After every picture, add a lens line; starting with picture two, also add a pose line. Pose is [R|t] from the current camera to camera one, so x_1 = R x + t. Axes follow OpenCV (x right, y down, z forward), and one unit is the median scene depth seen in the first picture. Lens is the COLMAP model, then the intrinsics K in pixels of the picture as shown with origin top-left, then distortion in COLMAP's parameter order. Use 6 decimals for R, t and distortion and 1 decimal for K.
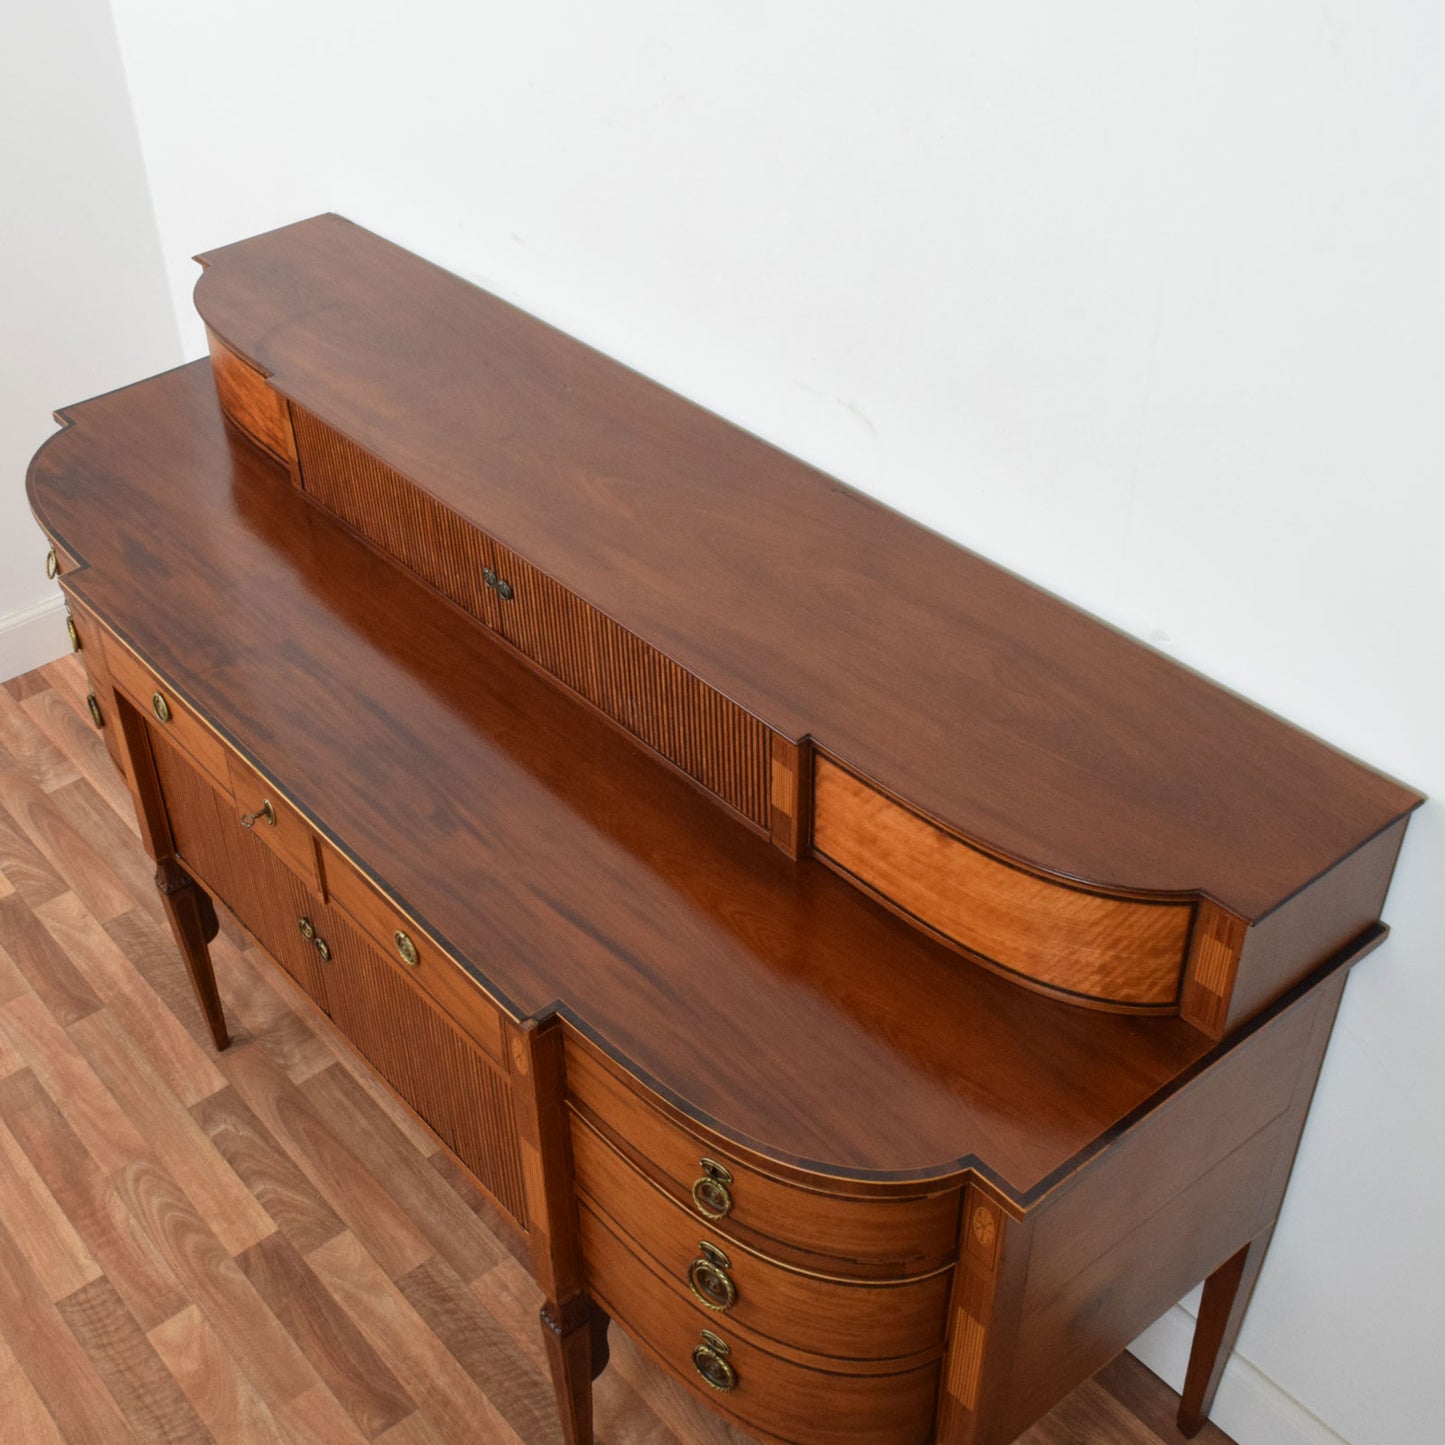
lens RADIAL K [[1814.5, 0, 553.4], [0, 1814.5, 734.4], [0, 0, 1]] dist [-0.000441, 0.000000]
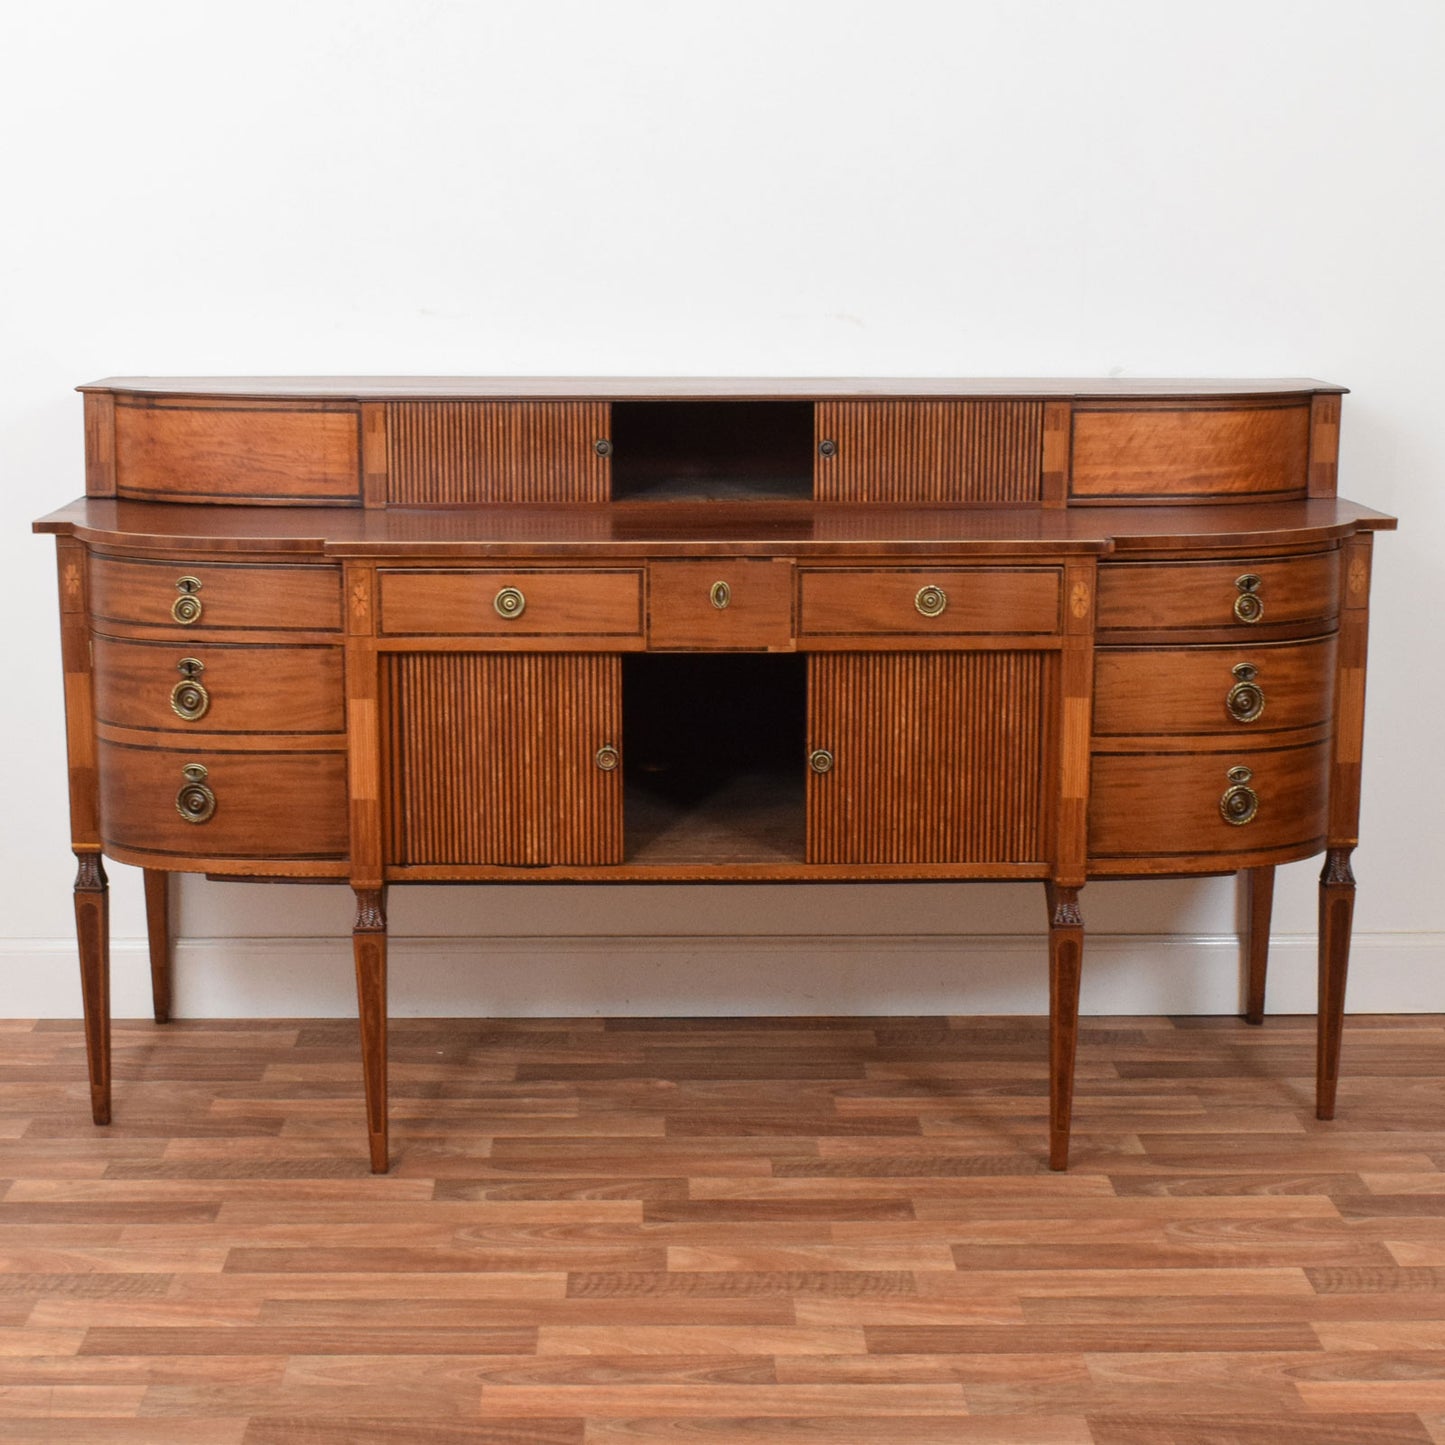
lens RADIAL K [[2558.0, 0, 689.5], [0, 2558.0, 723.4], [0, 0, 1]] dist [-0.032668, 0.000000]
pose [[0.587517, -0.100493, 0.802948, -1.259278], [0.469674, 0.850369, -0.237232, 0.415060], [-0.658962, 0.516502, 0.546805, 0.139364]]
